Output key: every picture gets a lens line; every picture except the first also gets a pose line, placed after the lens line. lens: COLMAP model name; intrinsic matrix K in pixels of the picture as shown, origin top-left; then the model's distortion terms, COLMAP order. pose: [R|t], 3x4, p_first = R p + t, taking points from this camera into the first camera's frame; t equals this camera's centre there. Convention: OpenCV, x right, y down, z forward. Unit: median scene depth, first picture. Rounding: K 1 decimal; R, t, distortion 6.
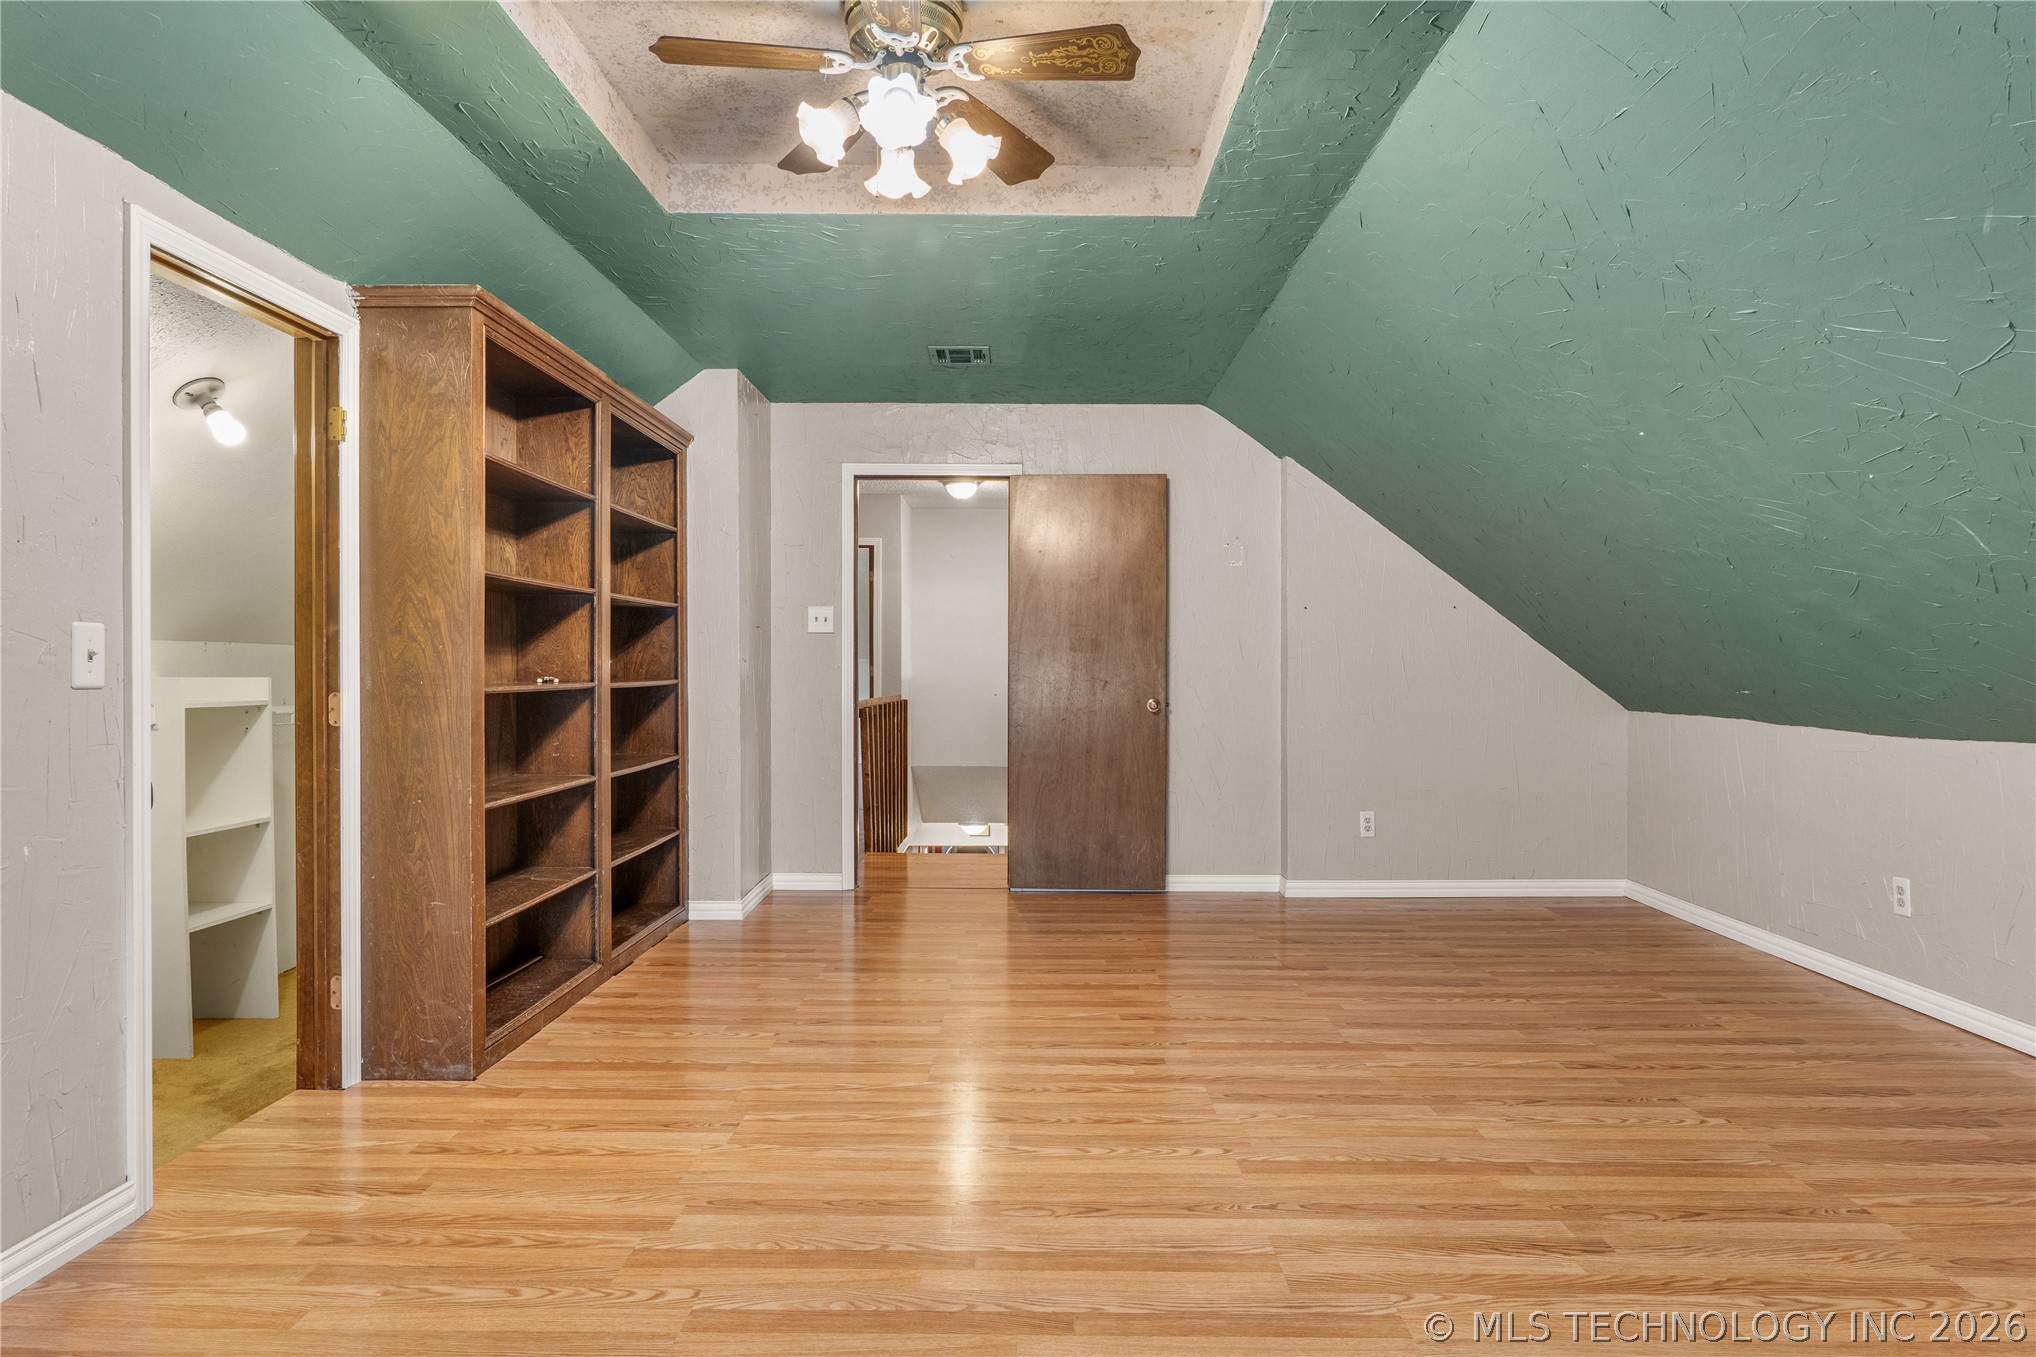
lens RADIAL K [[1086.0, 0, 1021.0], [0, 1086.0, 682.4], [0, 0, 1]] dist [-0.002595, -0.003015]
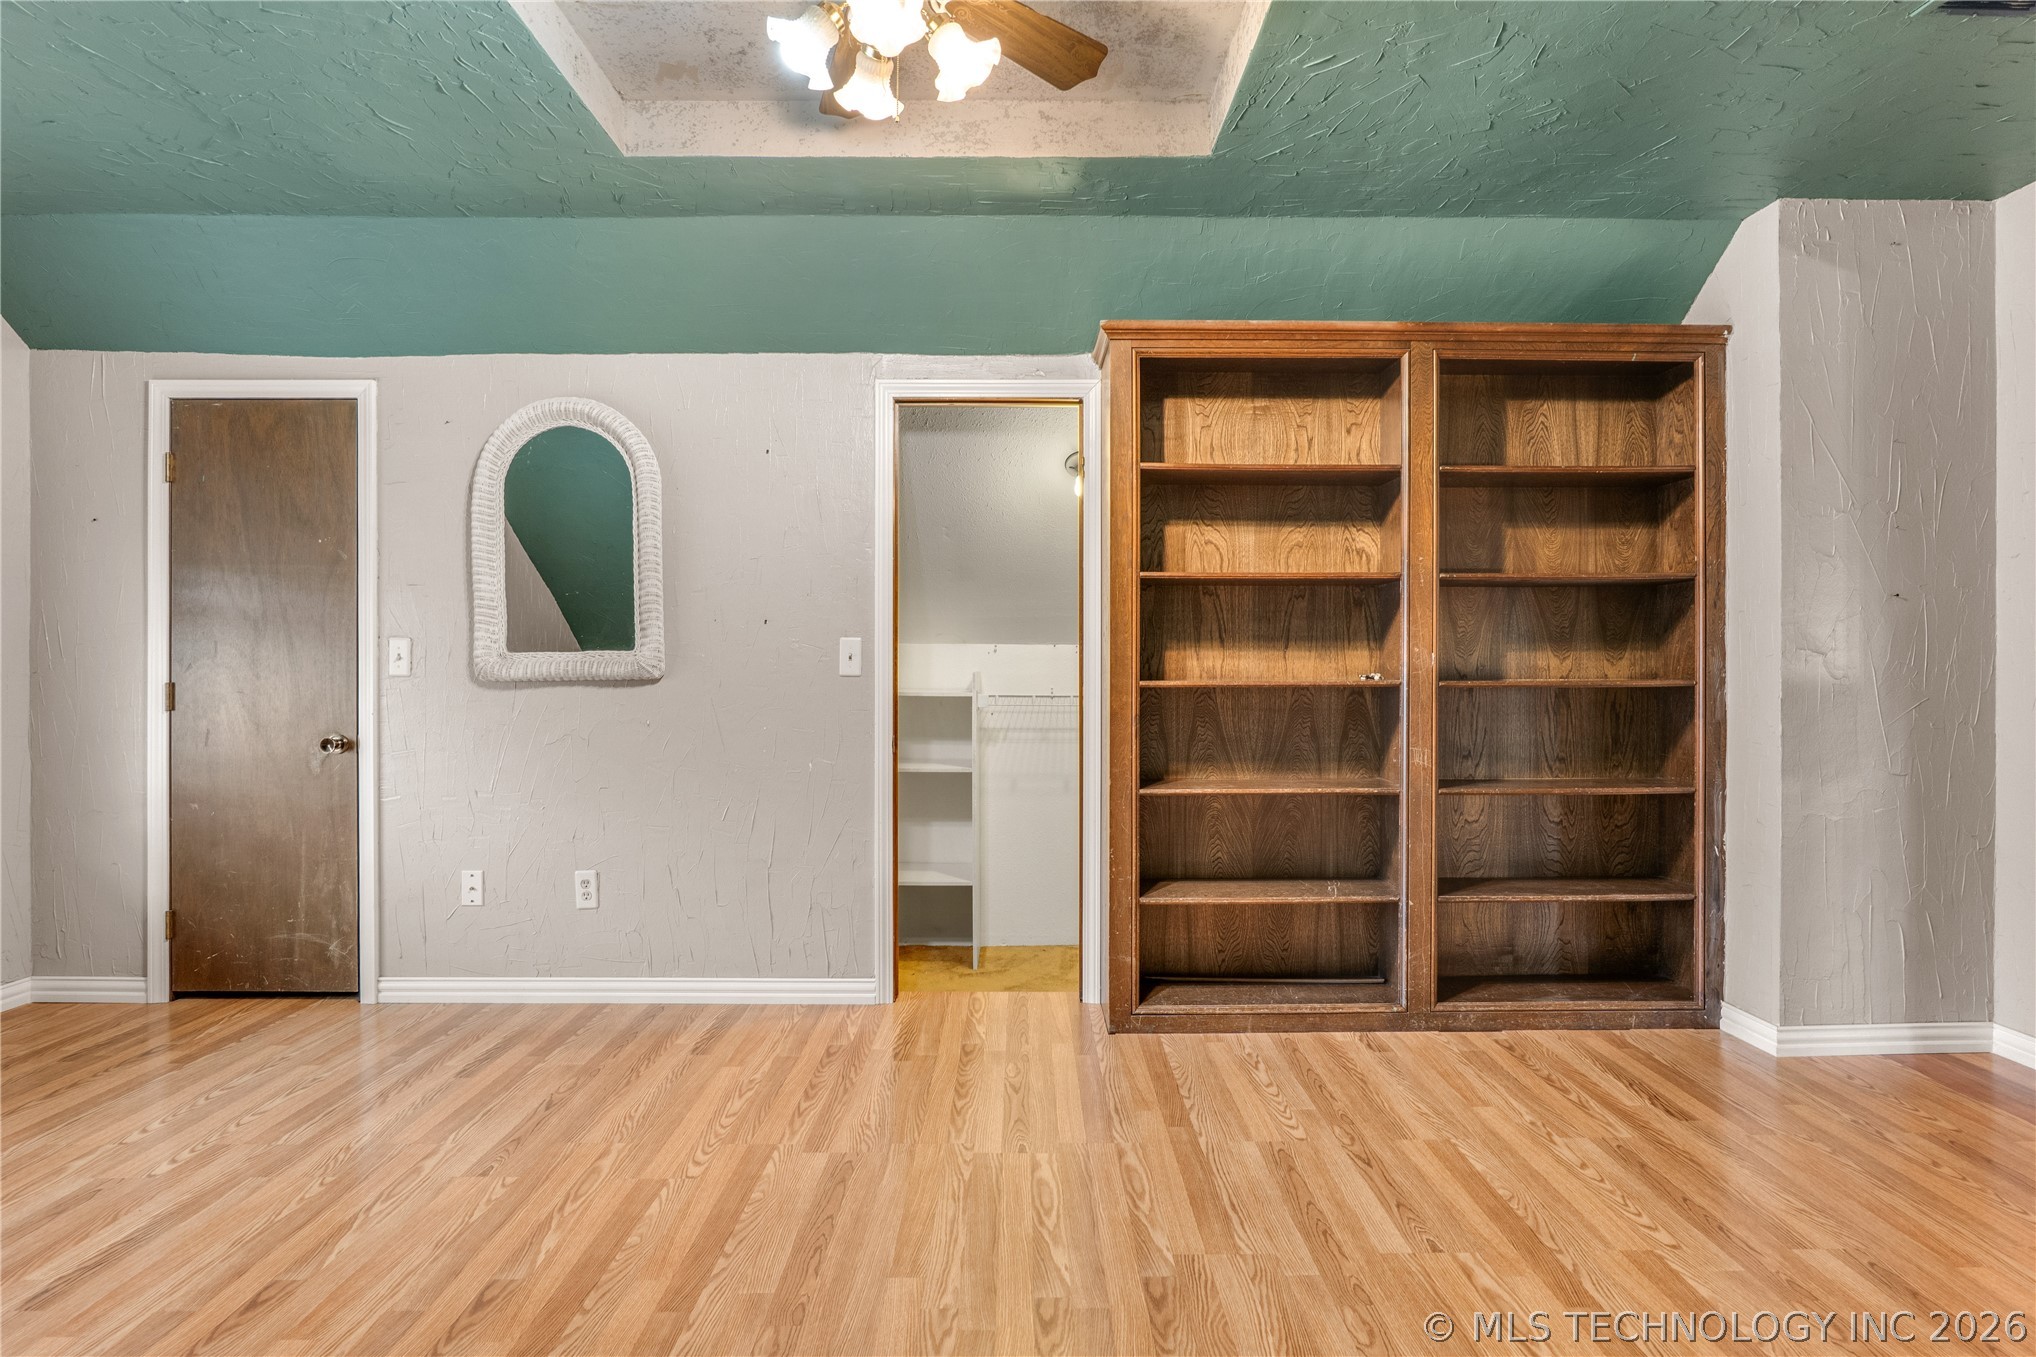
lens RADIAL K [[1086.0, 0, 1021.9], [0, 1086.0, 664.0], [0, 0, 1]] dist [-0.002595, -0.003015]
pose [[0.016815, -0.004060, -0.999850, 0.624490], [-0.012903, 0.999908, -0.004278, -0.007201], [0.999775, 0.012973, 0.016761, 0.907427]]
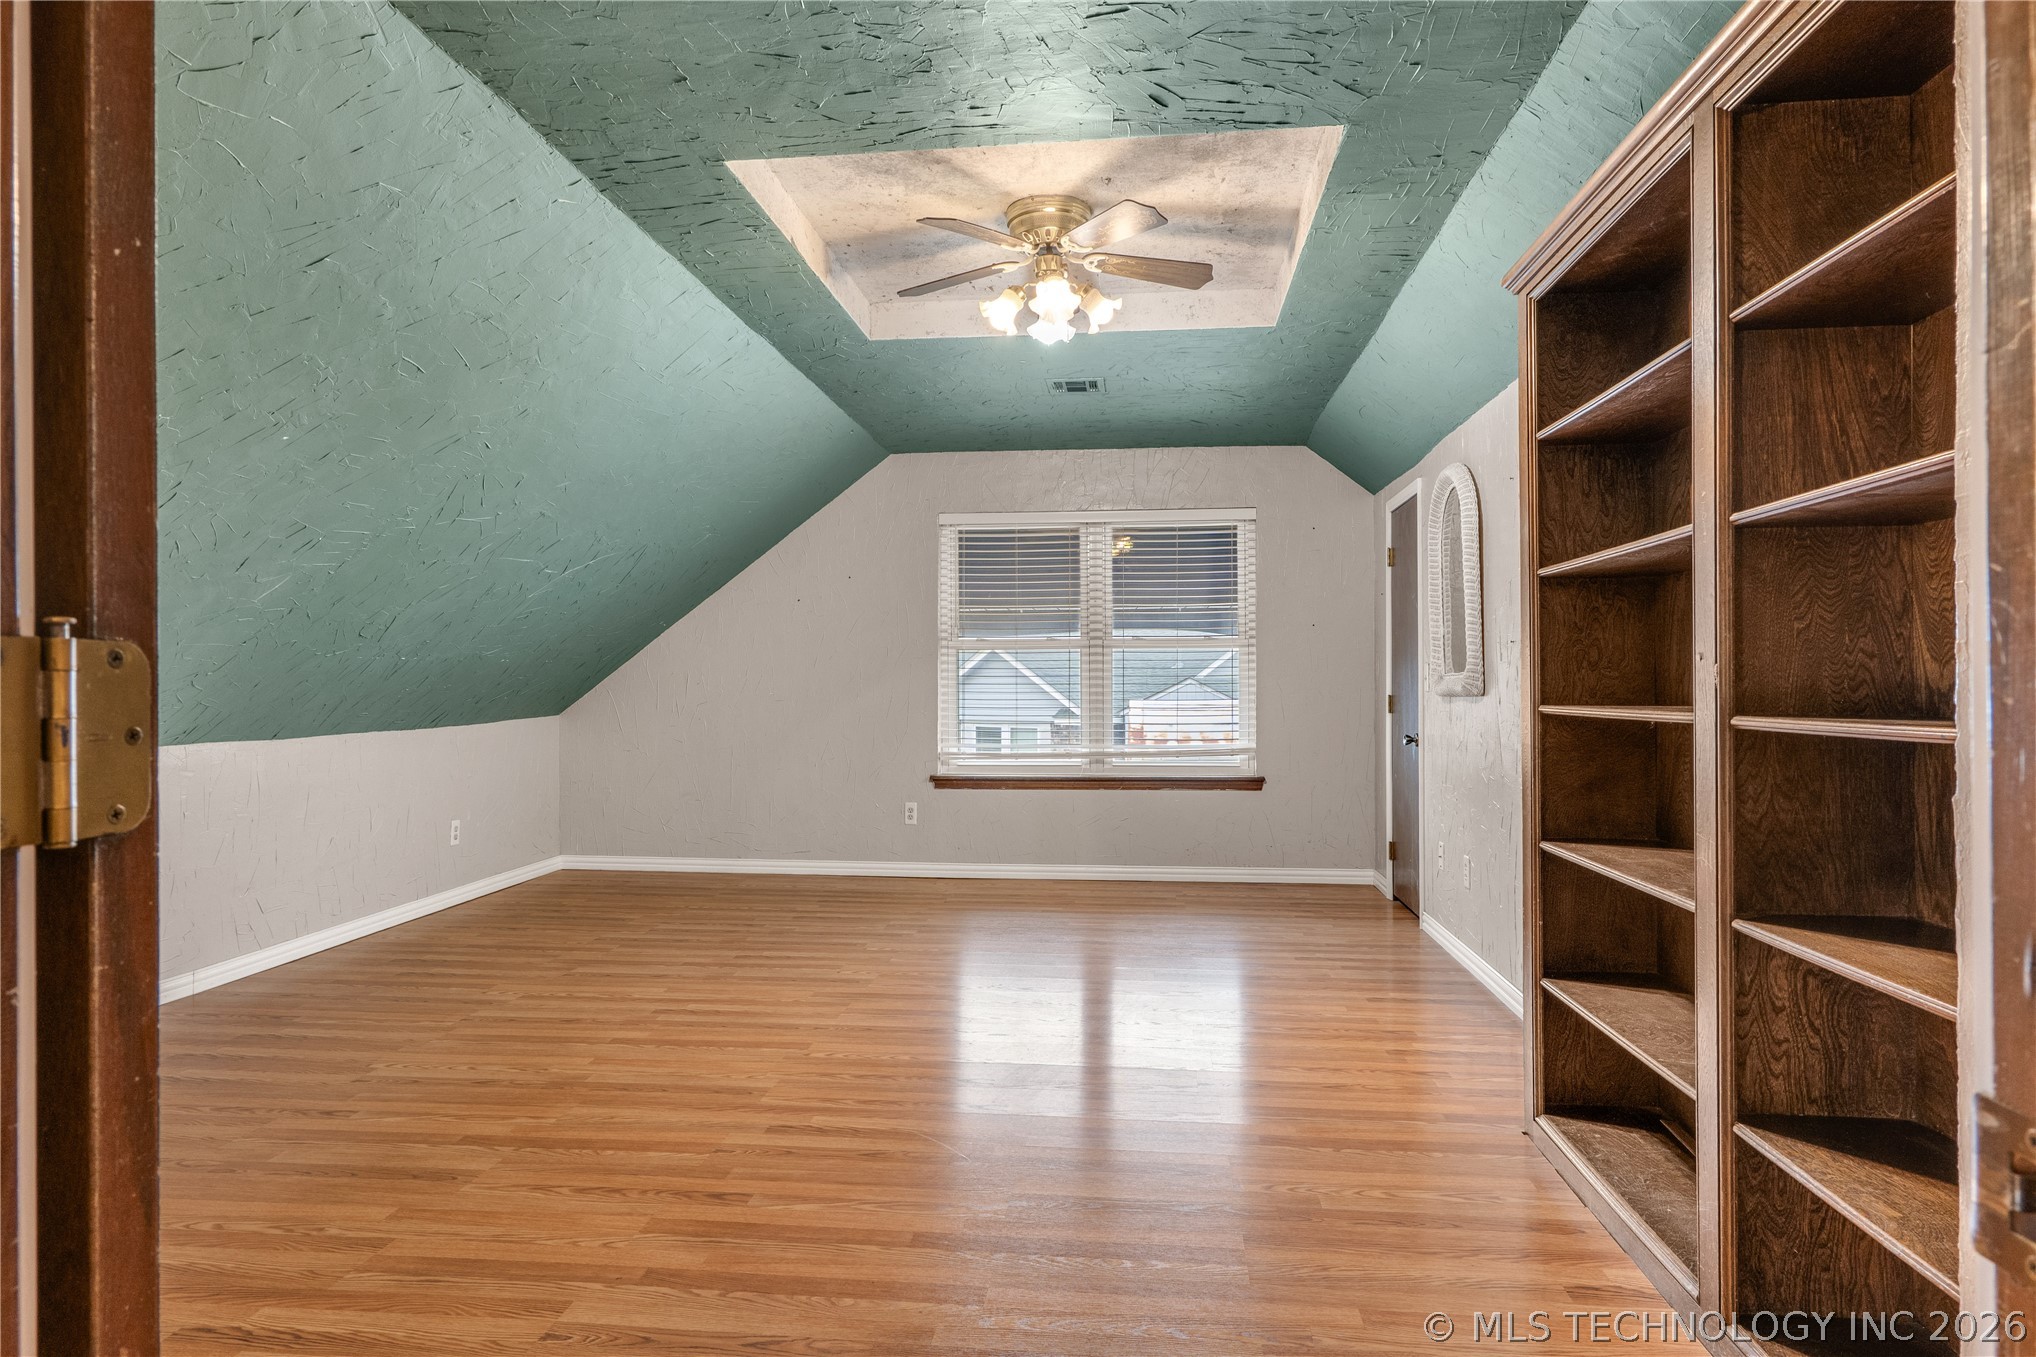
lens RADIAL K [[1115.7, 0, 1020.8], [0, 1115.7, 680.9], [0, 0, 1]] dist [-0.001892, -0.000069]
pose [[-0.994710, 0.002550, 0.102691, -0.181777], [0.003466, 0.999956, 0.008747, -0.026864], [-0.102664, 0.009057, -0.994675, 2.027442]]
